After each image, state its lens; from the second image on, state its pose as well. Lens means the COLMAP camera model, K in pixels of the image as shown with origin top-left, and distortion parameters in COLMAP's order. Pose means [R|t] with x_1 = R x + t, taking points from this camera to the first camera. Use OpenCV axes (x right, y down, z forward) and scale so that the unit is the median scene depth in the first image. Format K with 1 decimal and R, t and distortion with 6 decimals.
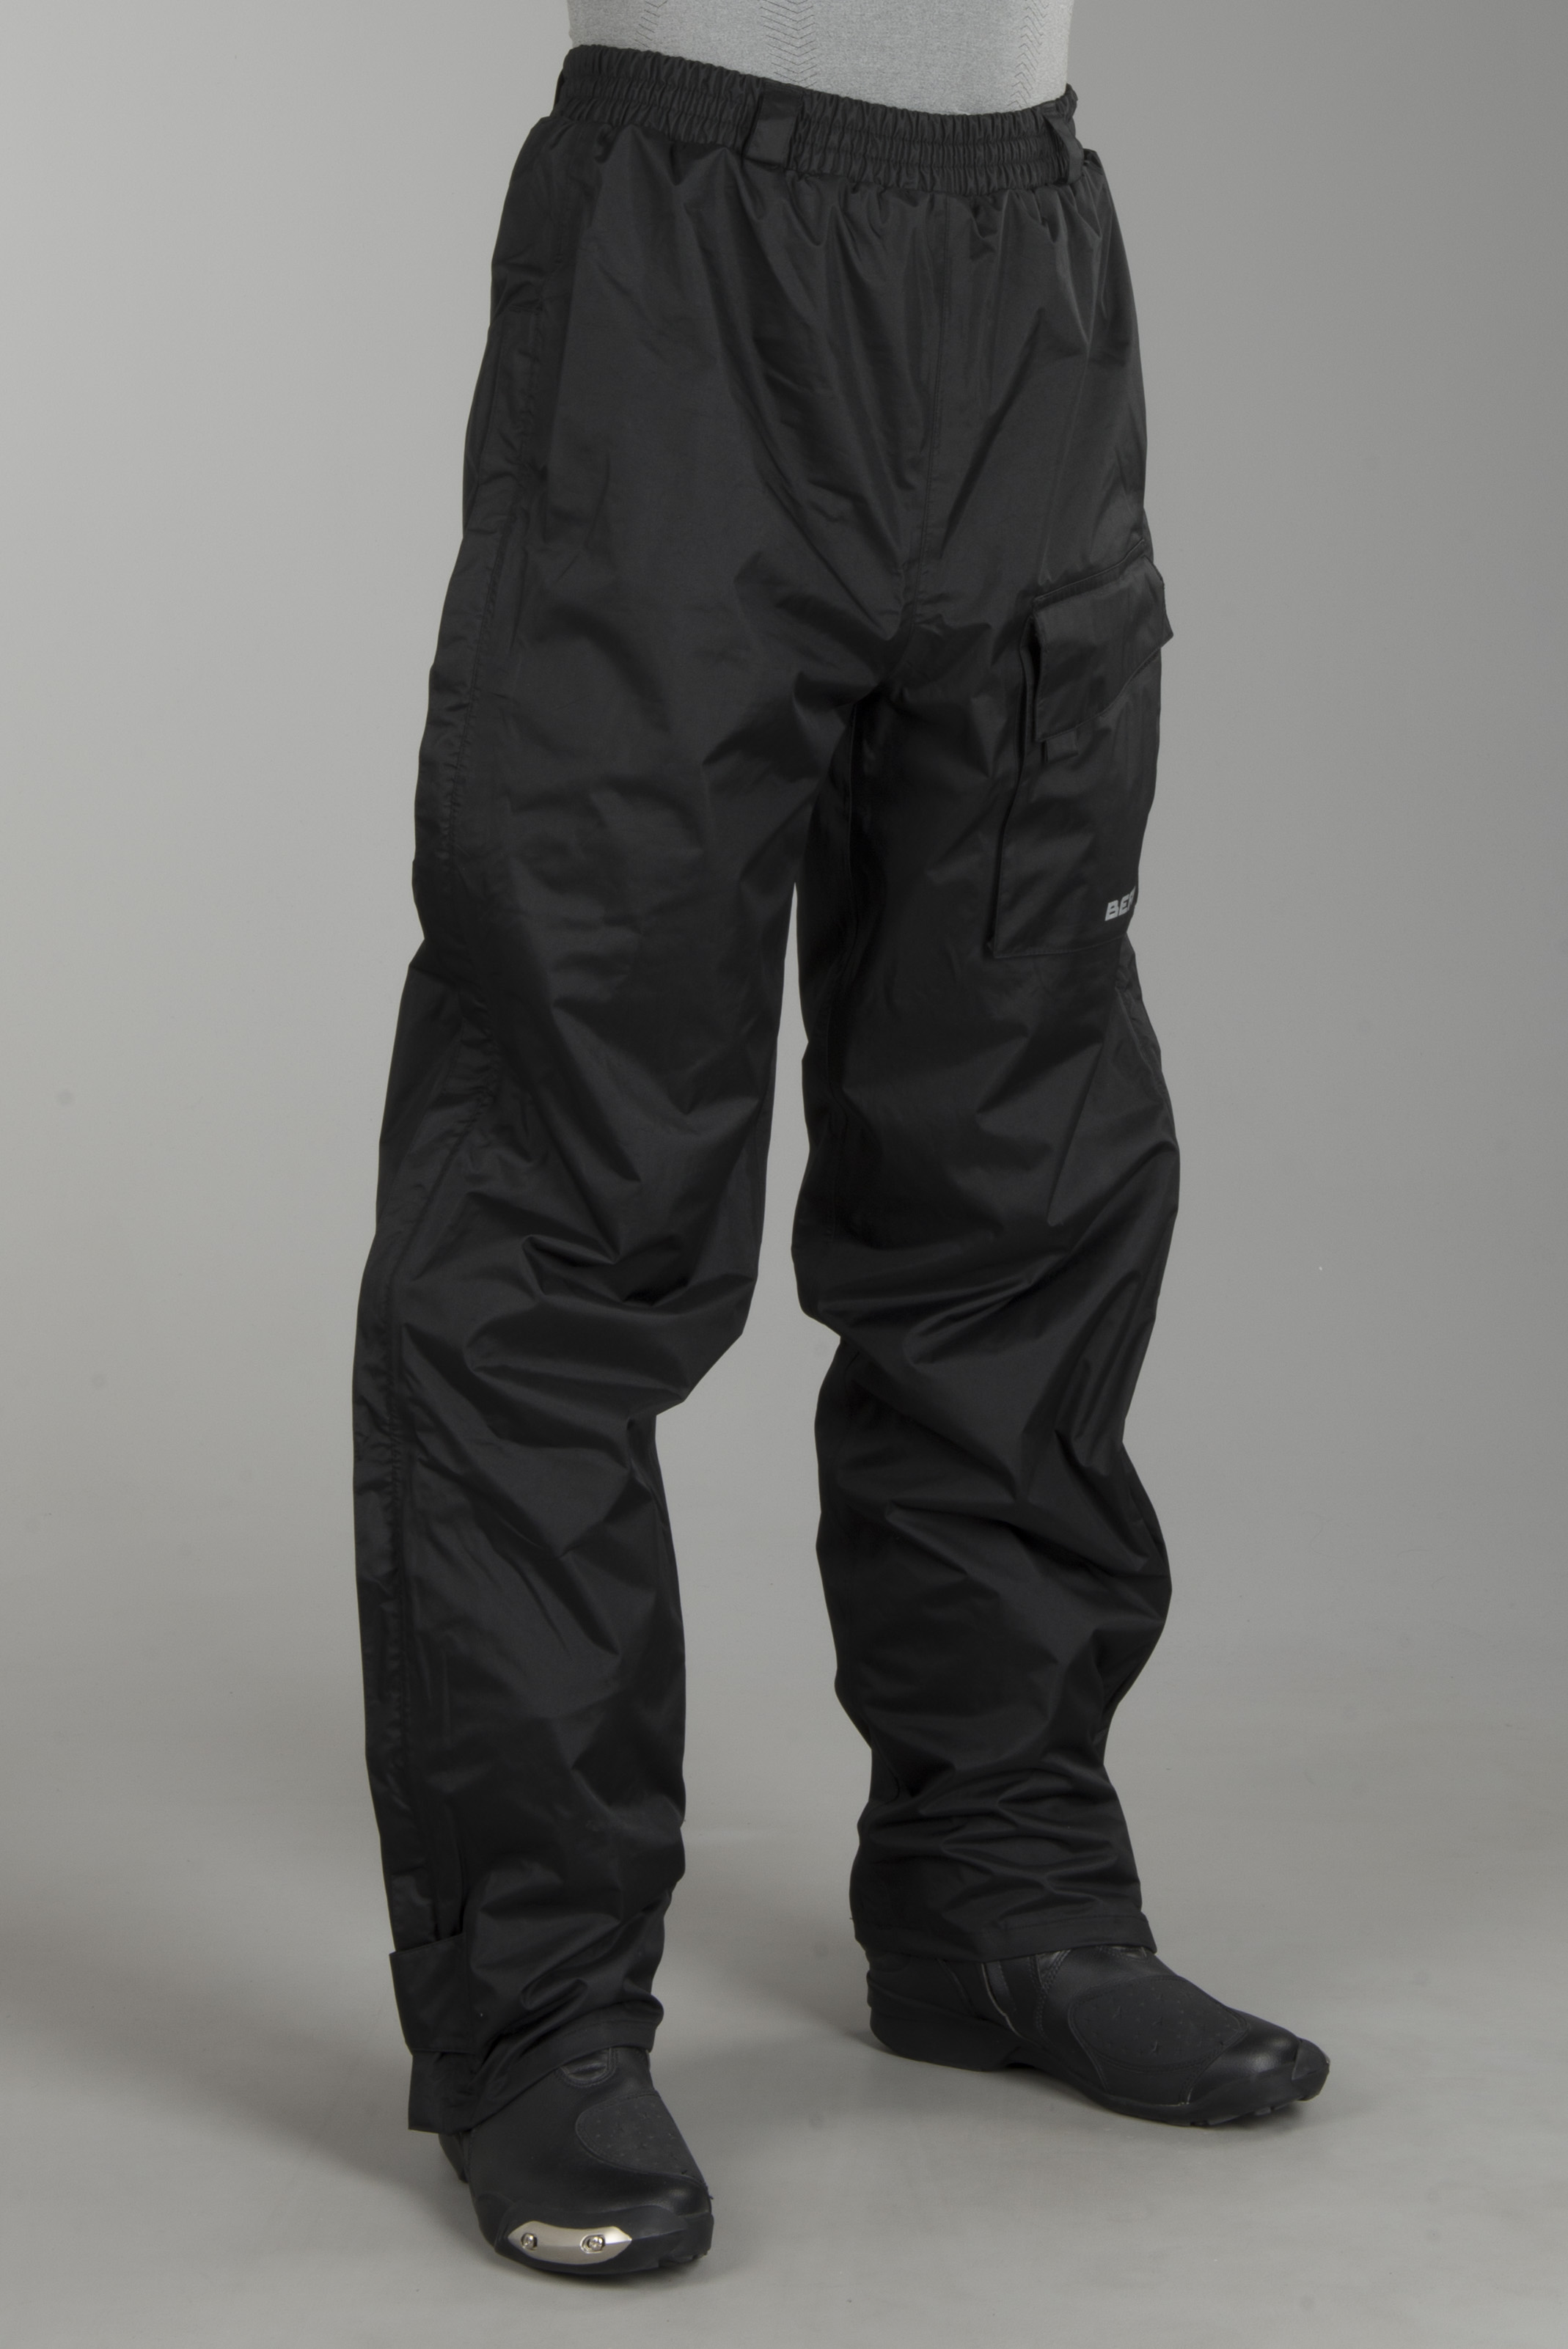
lens RADIAL K [[2919.3, 0, 787.1], [0, 2919.3, 1170.4], [0, 0, 1]] dist [0.017330, 0.000000]
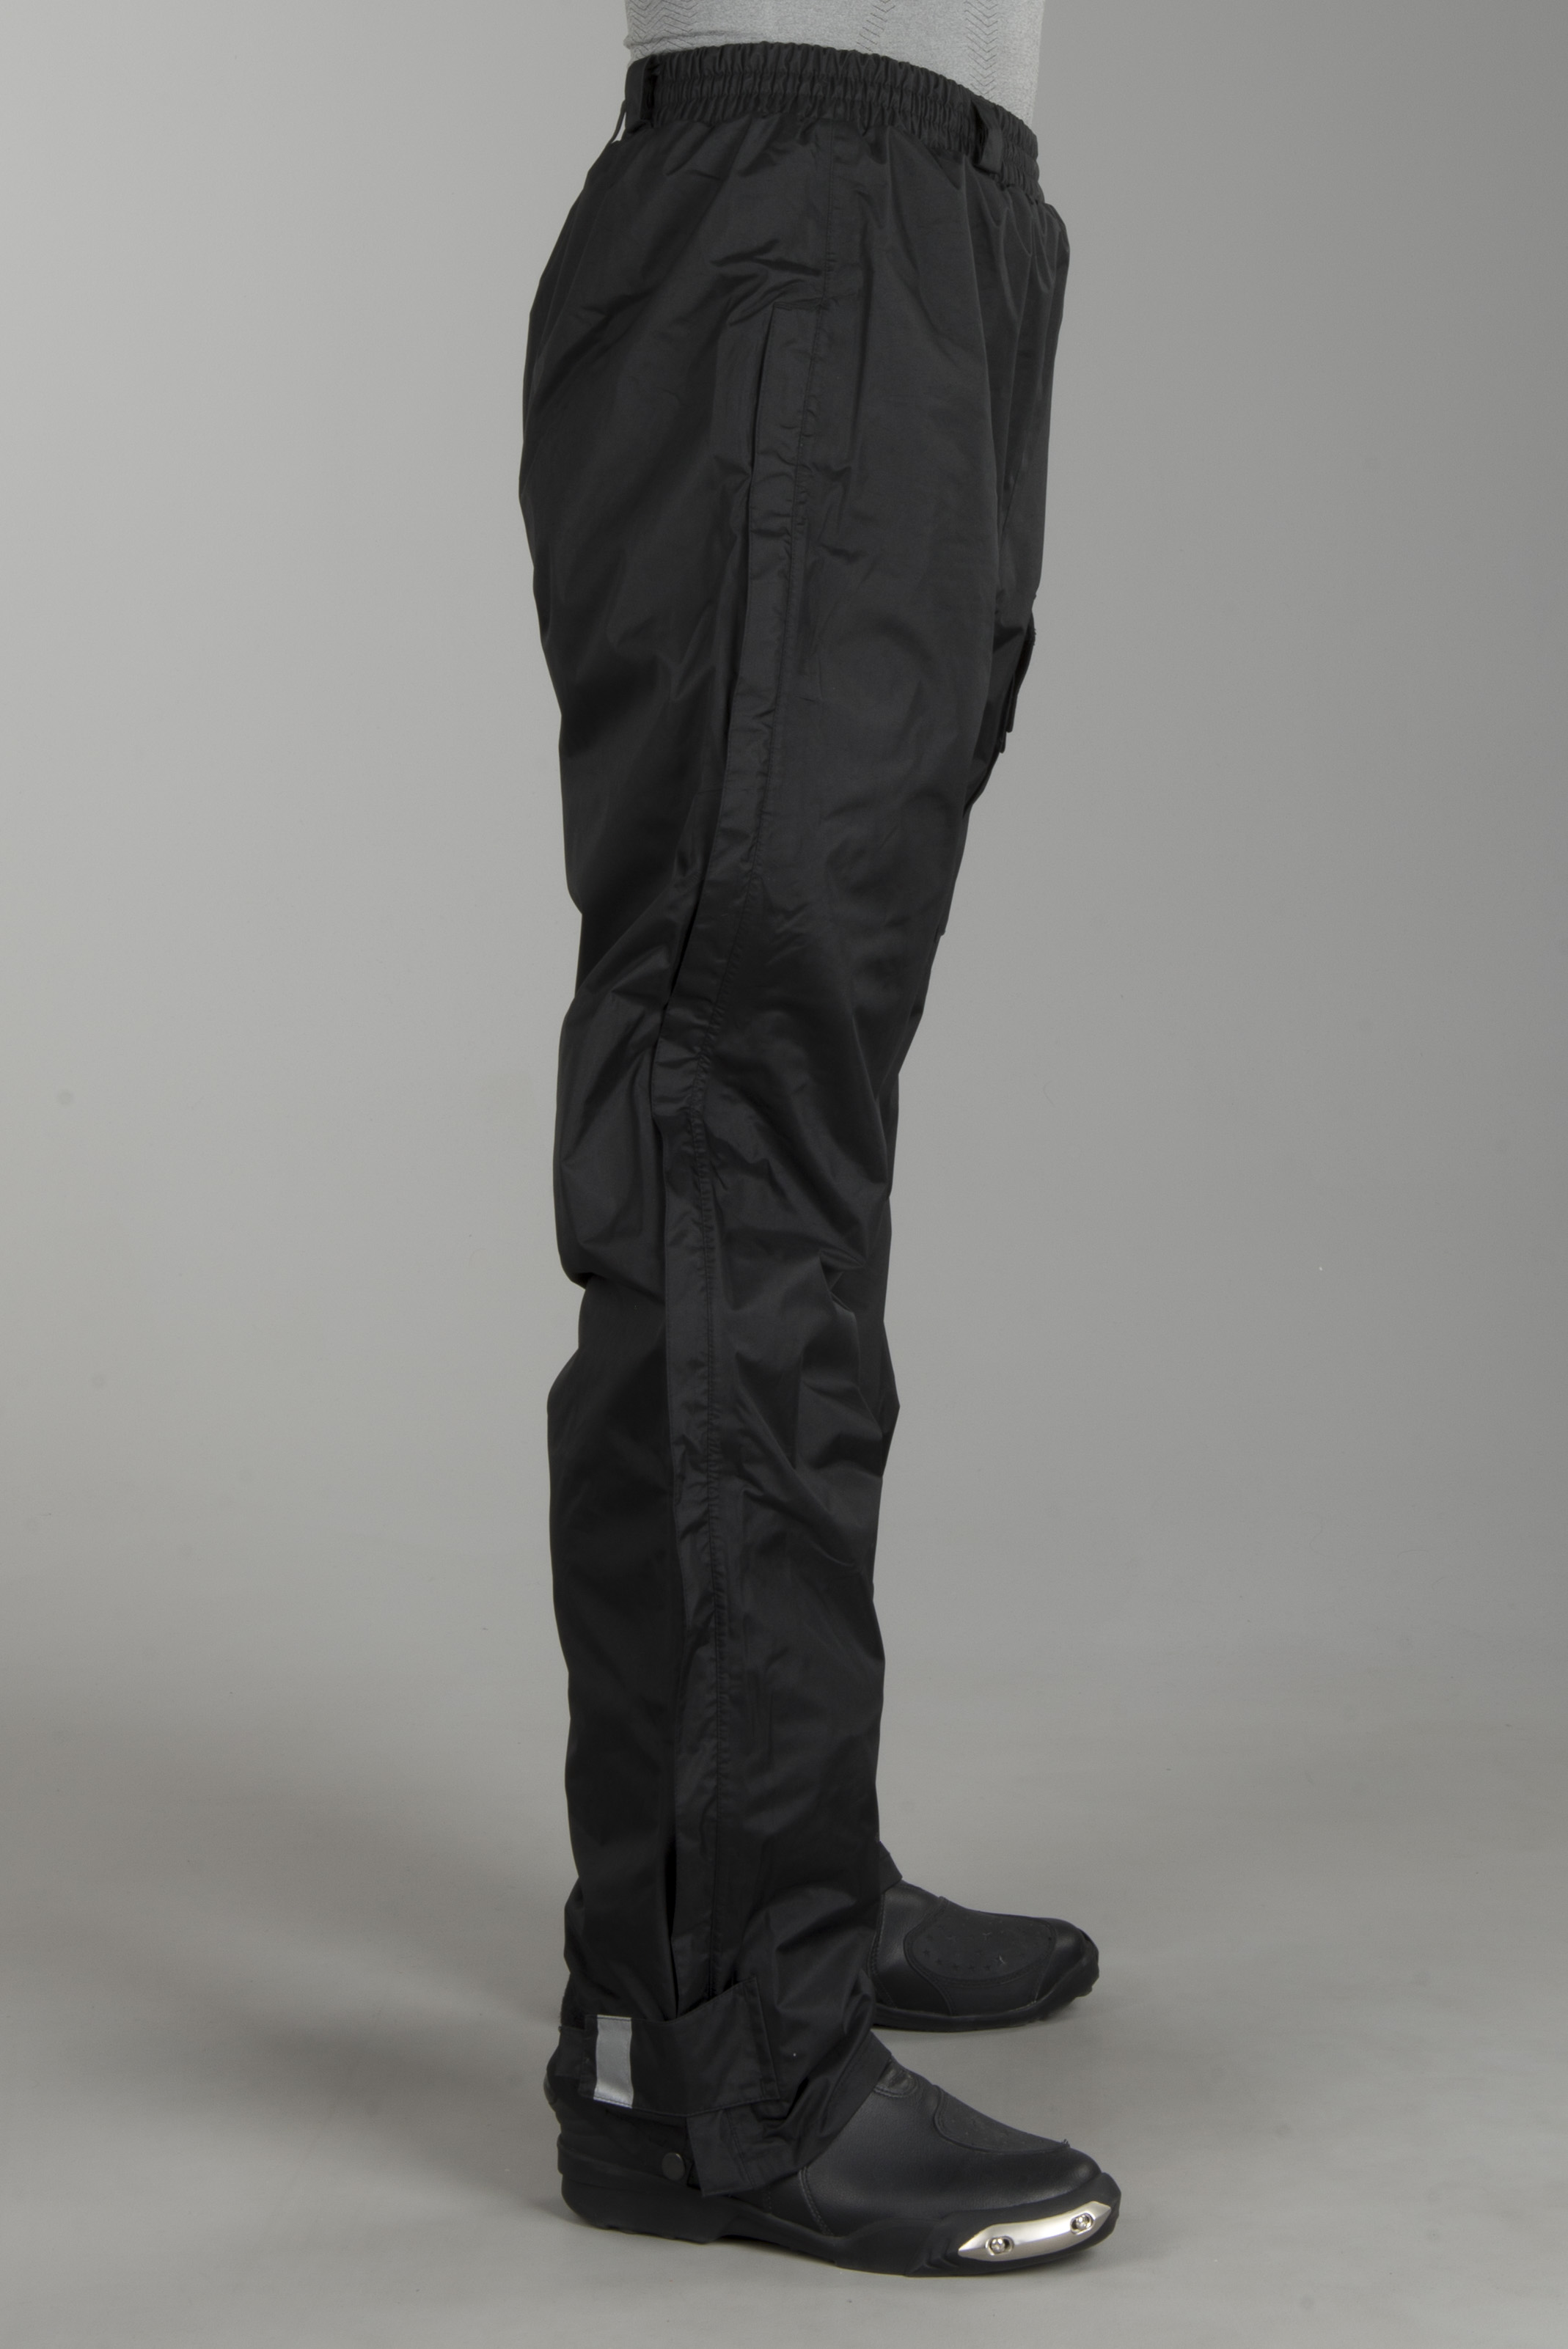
lens RADIAL K [[2919.3, 0, 789.8], [0, 2919.3, 1166.2], [0, 0, 1]] dist [0.017330, 0.000000]
pose [[0.869491, -0.103948, 0.482888, -0.572431], [0.107594, 0.993989, 0.020234, -0.026432], [-0.482089, 0.034363, 0.875448, 0.143880]]
